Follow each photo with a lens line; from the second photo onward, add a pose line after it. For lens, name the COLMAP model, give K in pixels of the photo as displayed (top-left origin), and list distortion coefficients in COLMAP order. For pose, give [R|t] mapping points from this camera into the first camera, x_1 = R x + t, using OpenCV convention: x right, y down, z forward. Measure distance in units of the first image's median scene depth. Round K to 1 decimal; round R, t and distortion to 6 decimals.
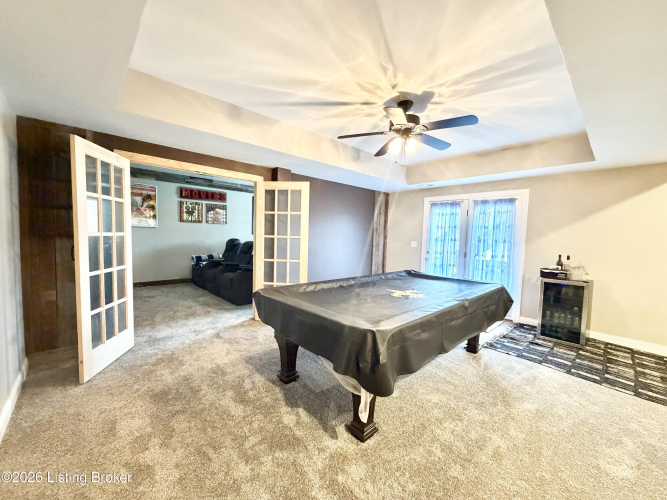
lens RADIAL K [[267.0, 0, 334.9], [0, 267.0, 251.3], [0, 0, 1]] dist [-0.000480, 0.000752]
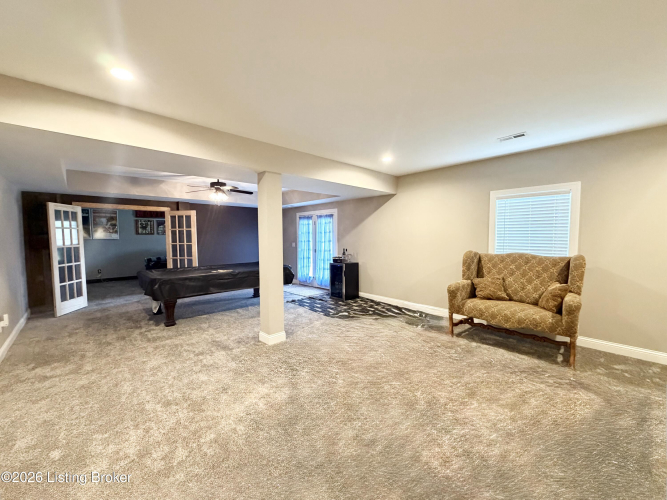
lens RADIAL K [[267.0, 0, 334.8], [0, 267.0, 250.4], [0, 0, 1]] dist [-0.000480, 0.000752]
pose [[0.999365, -0.035215, 0.005495, 0.898731], [0.035268, 0.999330, -0.009784, 0.045601], [-0.005147, 0.009971, 0.999937, -0.802733]]
